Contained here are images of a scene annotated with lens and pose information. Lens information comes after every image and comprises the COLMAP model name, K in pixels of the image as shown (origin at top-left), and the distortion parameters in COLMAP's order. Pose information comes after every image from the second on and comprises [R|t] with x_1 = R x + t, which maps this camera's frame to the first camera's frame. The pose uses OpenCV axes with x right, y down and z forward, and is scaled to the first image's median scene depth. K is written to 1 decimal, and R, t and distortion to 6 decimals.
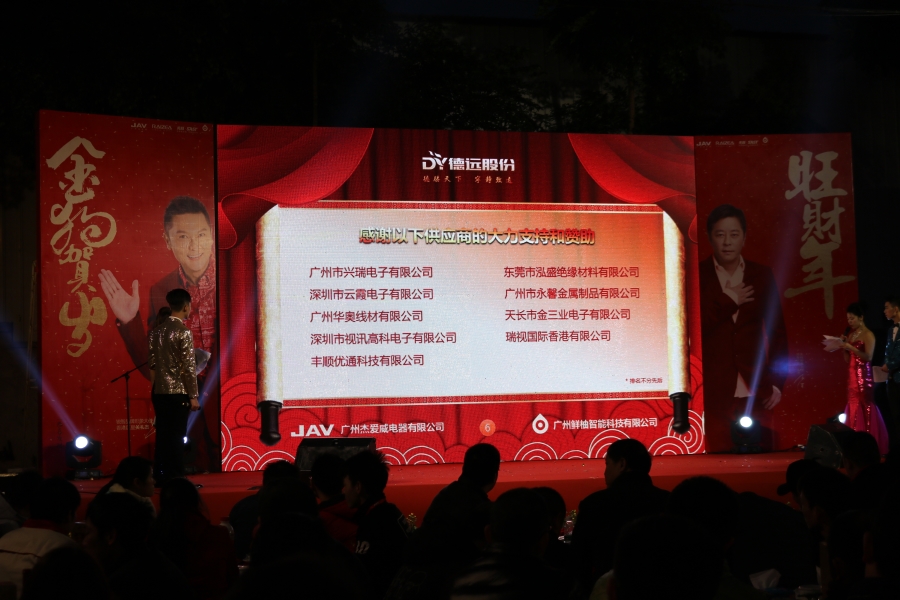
lens RADIAL K [[1474.7, 0, 450.0], [0, 1474.7, 300.0], [0, 0, 1]] dist [-0.043869, 0.019866]
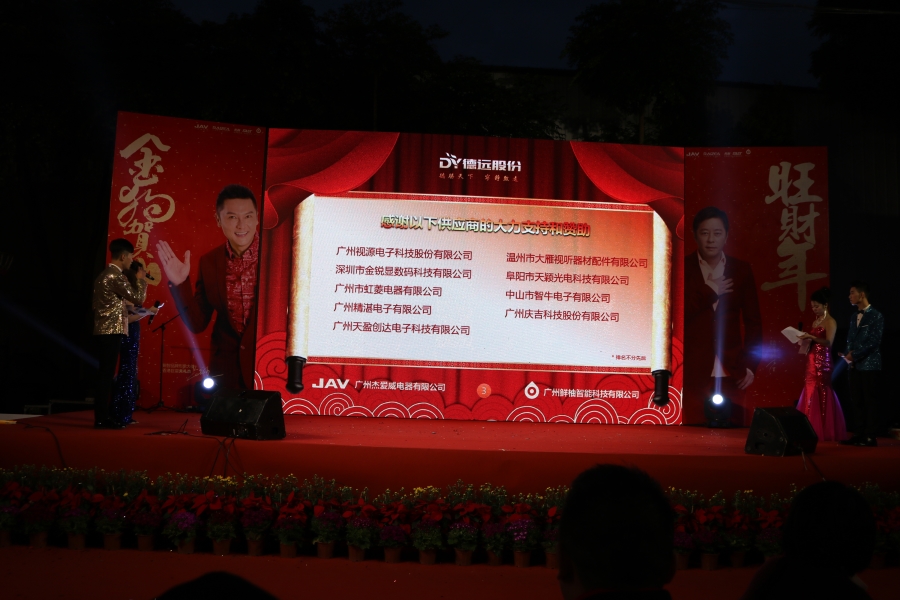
lens RADIAL K [[804.2, 0, 449.0], [0, 804.2, 301.9], [0, 0, 1]] dist [-0.154808, 0.135881]
pose [[0.974978, 0.039532, -0.218758, 0.133193], [-0.042752, 0.999036, -0.010003, 0.024610], [0.218152, 0.019105, 0.975728, 0.379688]]
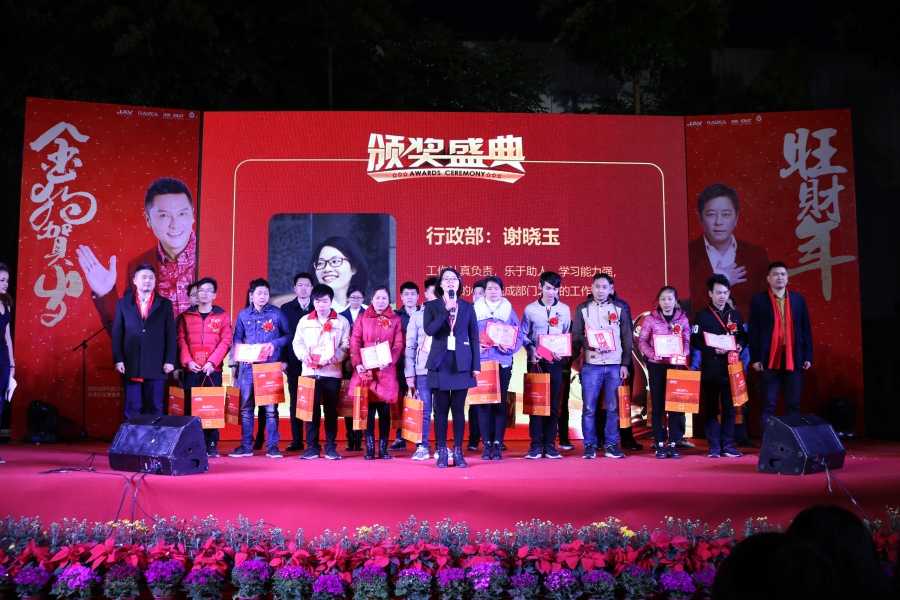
lens RADIAL K [[880.2, 0, 449.6], [0, 880.2, 304.5], [0, 0, 1]] dist [-0.152985, 0.166804]
pose [[0.974913, 0.005379, -0.222520, 0.149851], [-0.008210, 0.999897, -0.011797, 0.025237], [0.222433, 0.013328, 0.974857, 0.418379]]
